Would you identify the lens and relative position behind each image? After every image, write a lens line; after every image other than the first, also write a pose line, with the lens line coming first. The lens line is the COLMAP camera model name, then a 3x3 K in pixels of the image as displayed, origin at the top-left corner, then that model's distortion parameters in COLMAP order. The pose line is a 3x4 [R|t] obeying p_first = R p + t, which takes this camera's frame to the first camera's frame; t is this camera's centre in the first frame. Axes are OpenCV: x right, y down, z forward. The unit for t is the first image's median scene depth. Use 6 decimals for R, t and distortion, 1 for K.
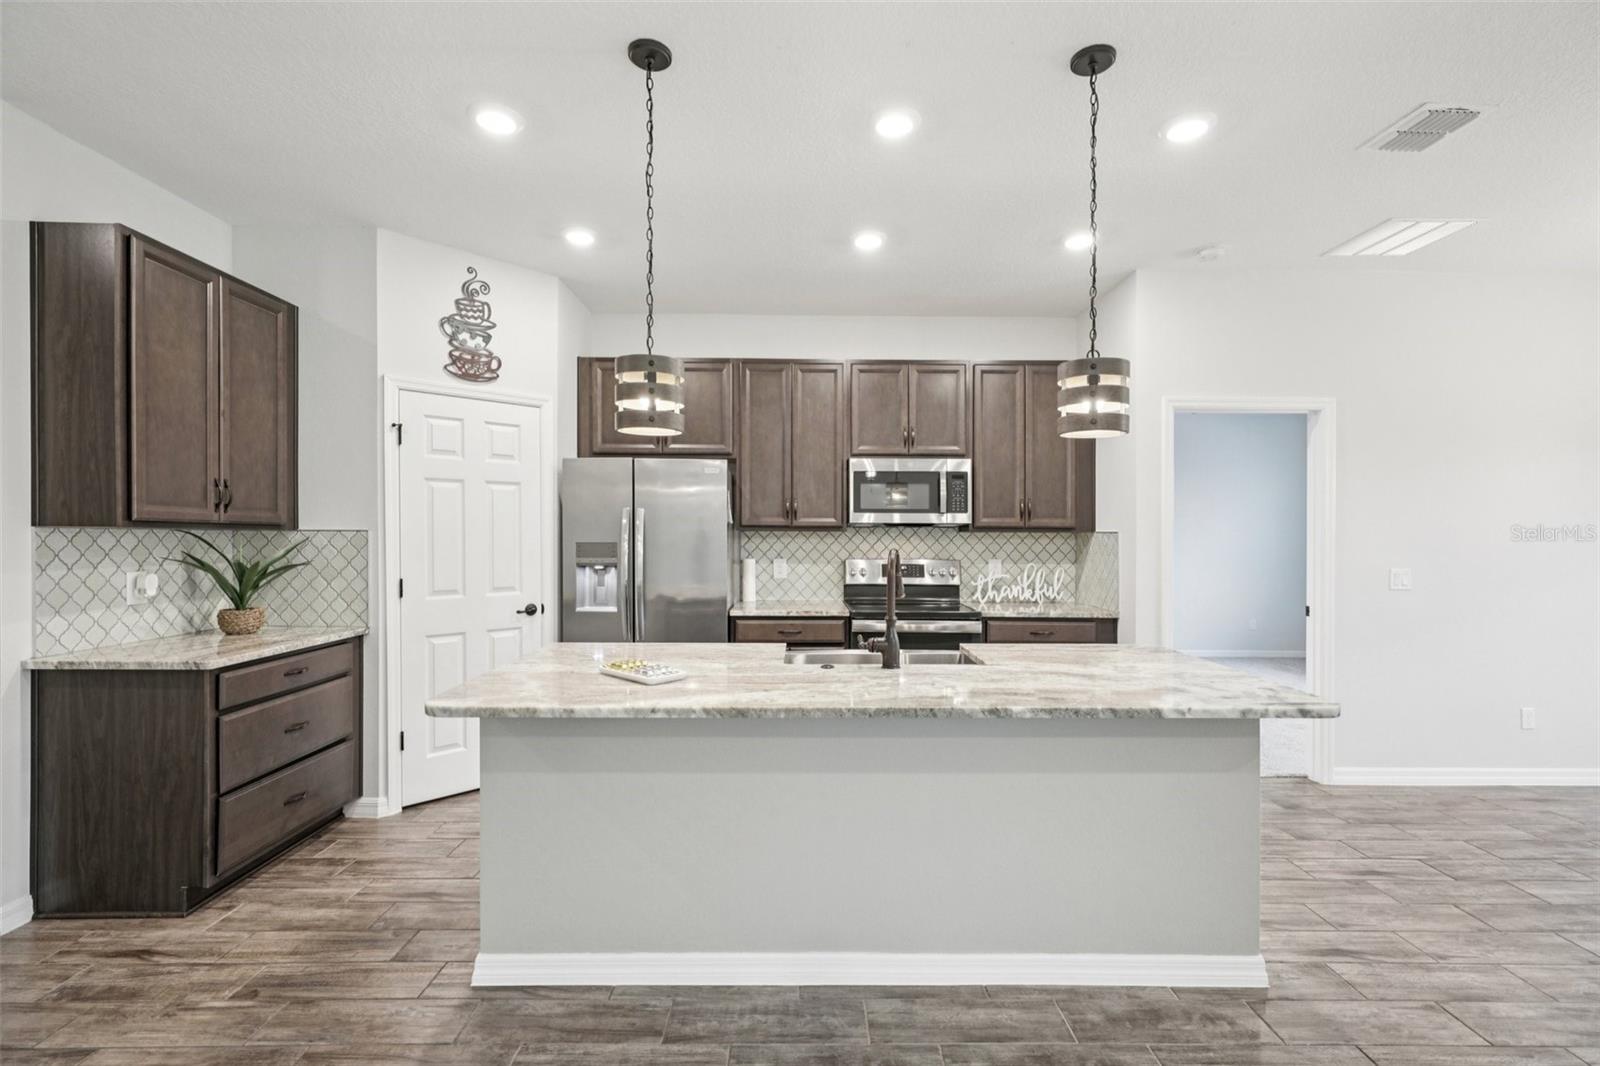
lens RADIAL K [[723.1, 0, 803.7], [0, 723.1, 533.7], [0, 0, 1]] dist [0.001915, 0.000480]
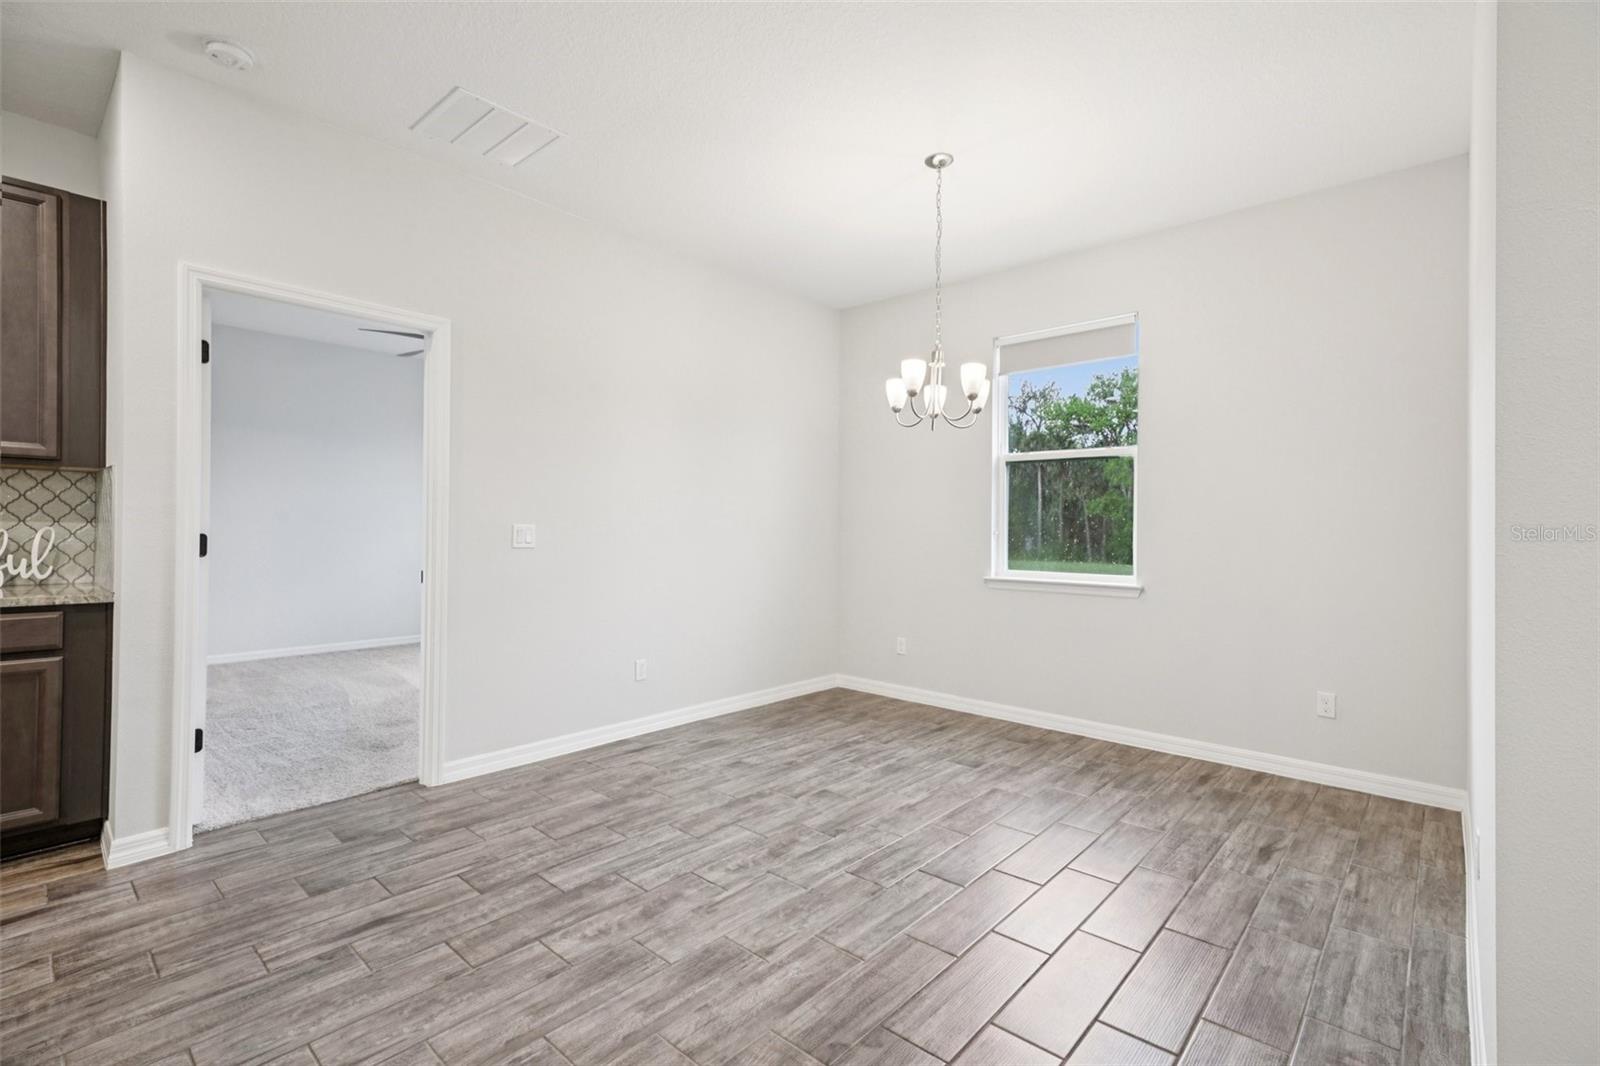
lens RADIAL K [[723.1, 0, 803.7], [0, 723.1, 518.3], [0, 0, 1]] dist [0.001915, 0.000480]
pose [[0.670127, 0.008892, 0.742193, 0.434712], [-0.007901, 0.999957, -0.004846, 0.047458], [-0.742204, -0.002616, 0.670169, 0.154167]]
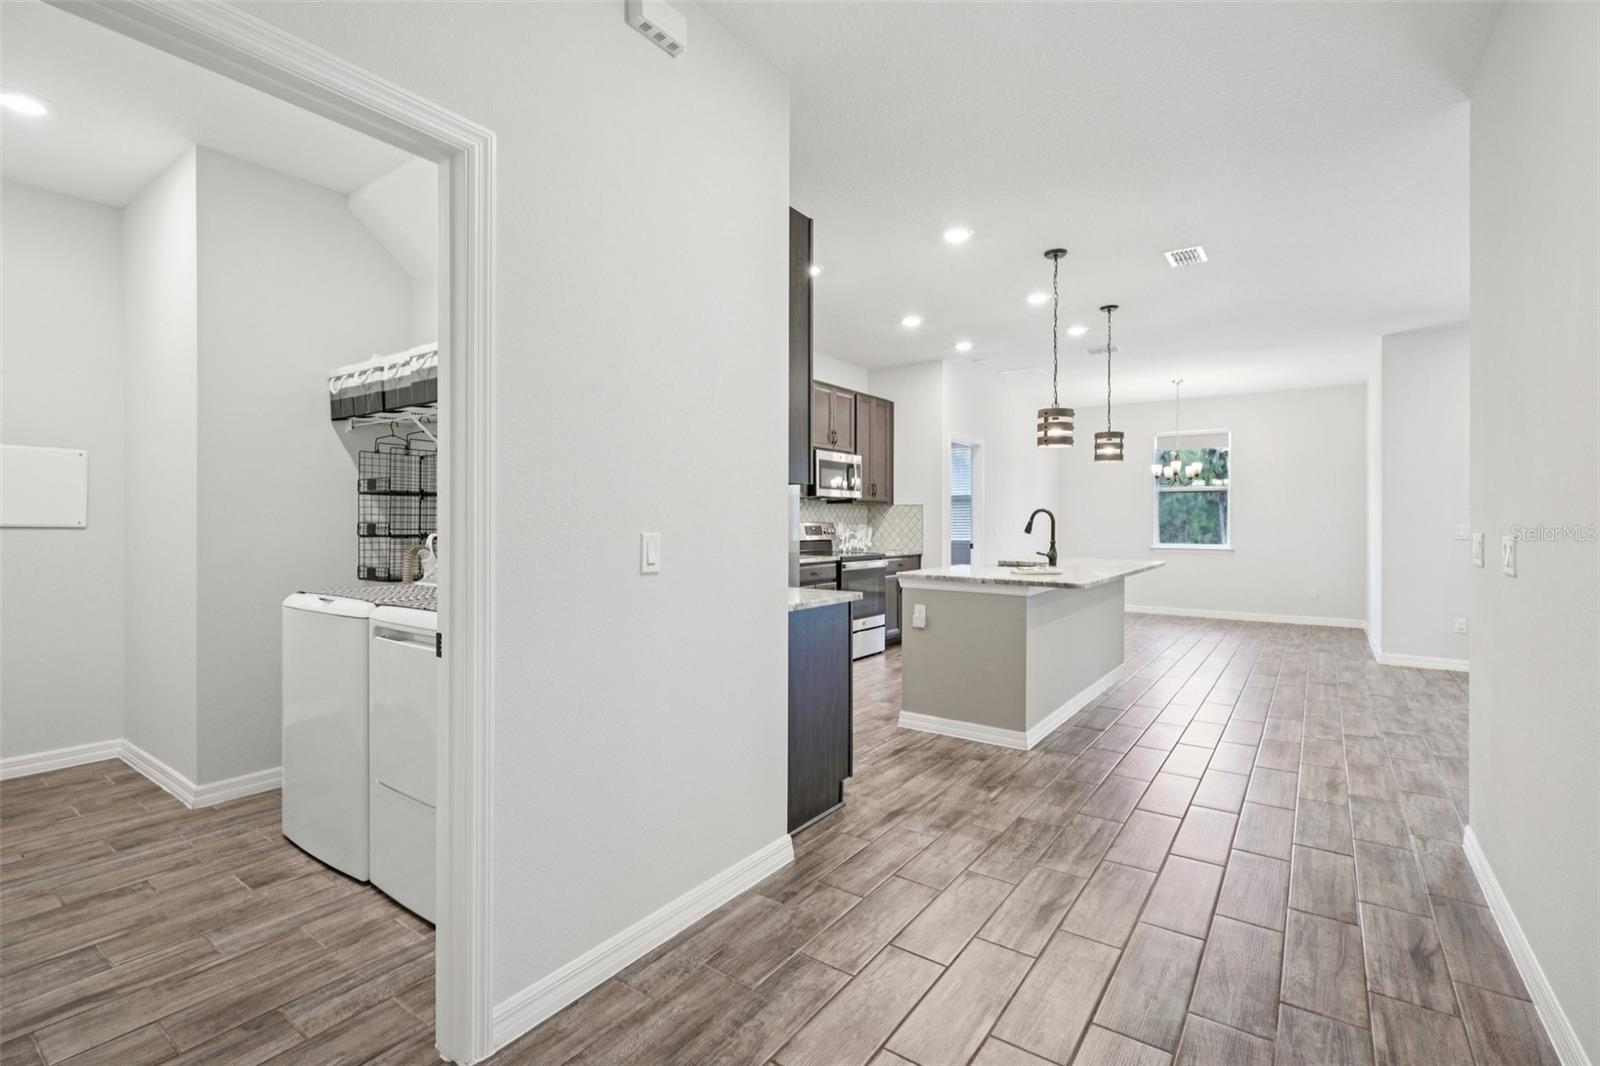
lens RADIAL K [[723.1, 0, 793.2], [0, 723.1, 519.6], [0, 0, 1]] dist [0.001915, 0.000480]
pose [[0.594117, -0.002417, 0.804375, -1.354145], [-0.001025, 0.999992, 0.003761, 0.032216], [-0.804378, -0.003059, 0.594110, 0.250092]]
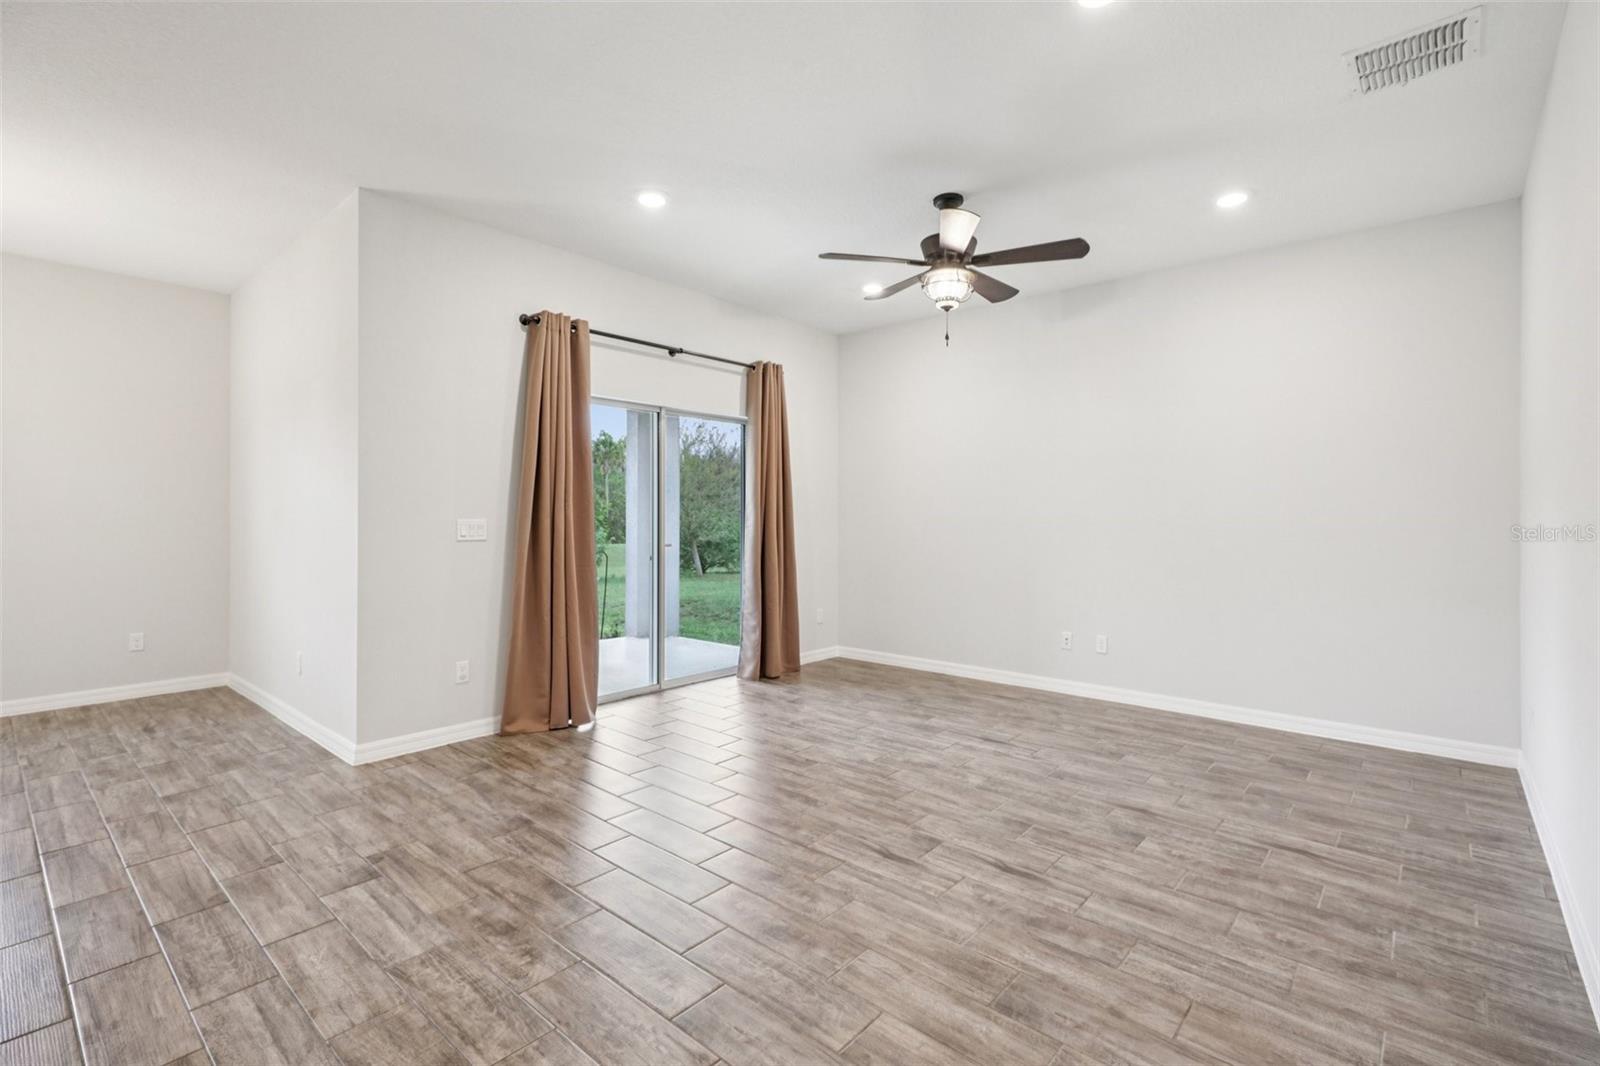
lens RADIAL K [[723.1, 0, 798.8], [0, 723.1, 521.5], [0, 0, 1]] dist [0.001915, 0.000480]
pose [[-0.744053, -0.012245, 0.668008, -0.235932], [-0.006018, 0.999914, 0.011626, 0.033100], [-0.668093, 0.004630, -0.744063, 0.472092]]
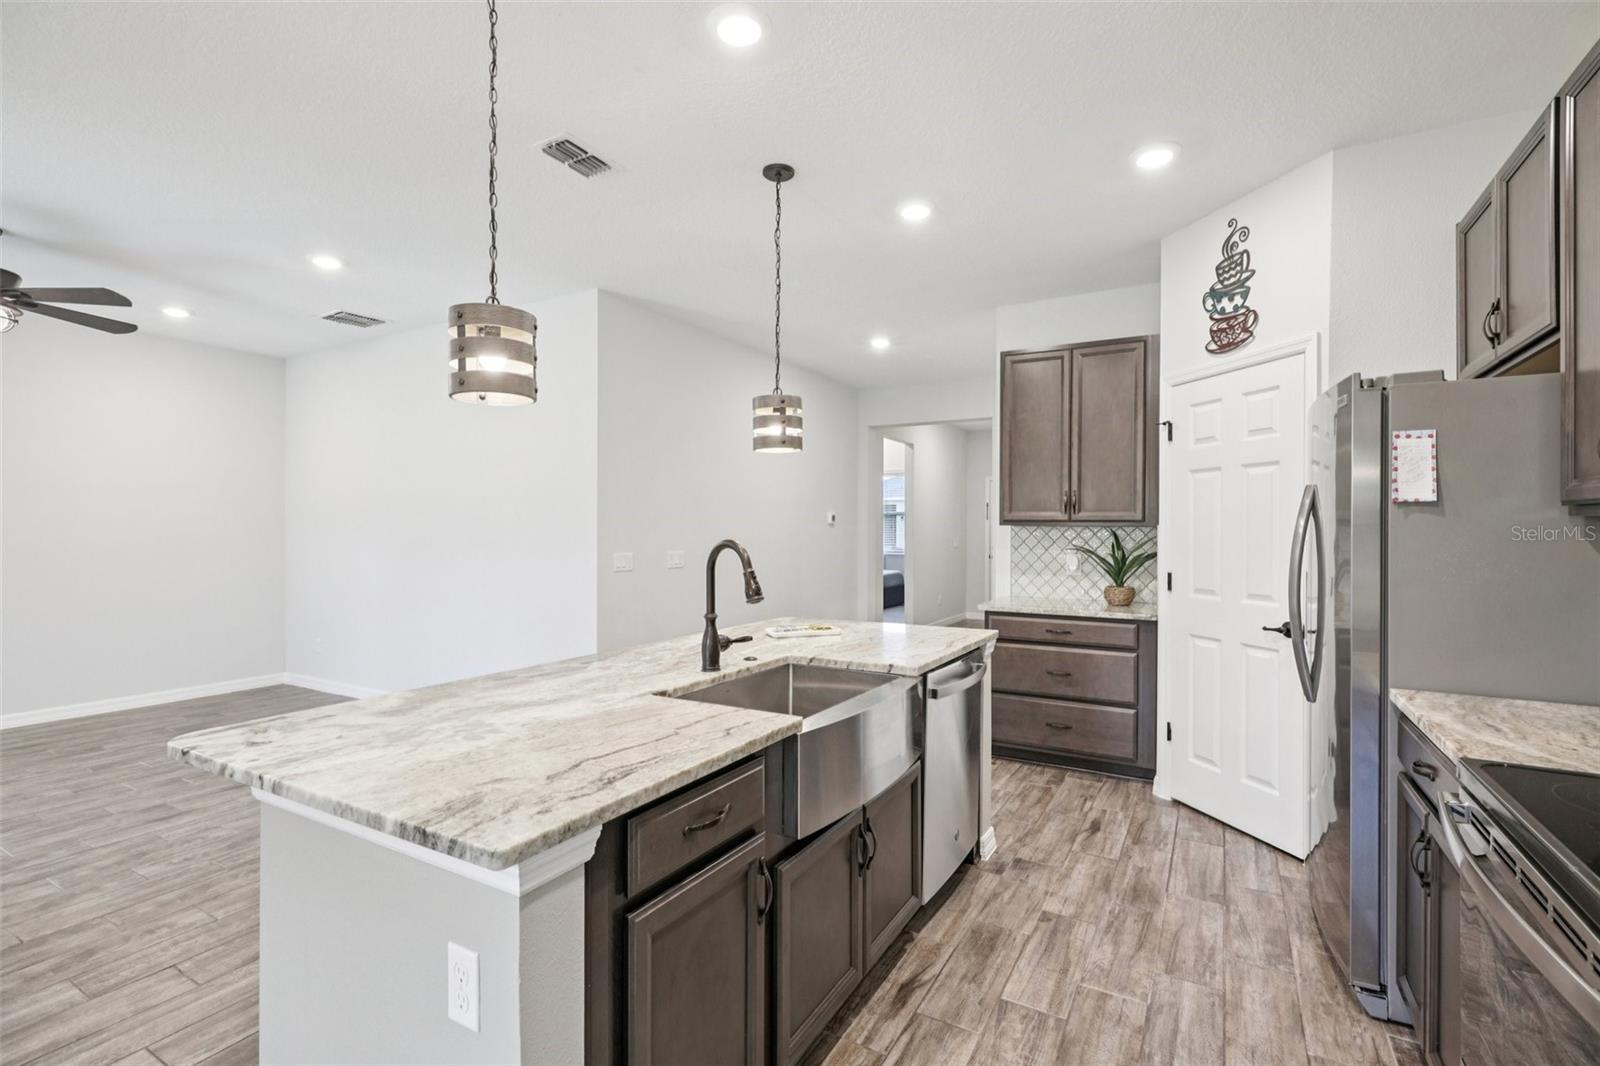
lens RADIAL K [[723.1, 0, 805.9], [0, 723.1, 535.6], [0, 0, 1]] dist [0.001915, 0.000480]
pose [[-0.499319, 0.000327, -0.866418, 0.575073], [-0.002788, 0.999994, 0.001985, 0.009817], [0.866413, 0.003407, -0.499316, 1.050828]]
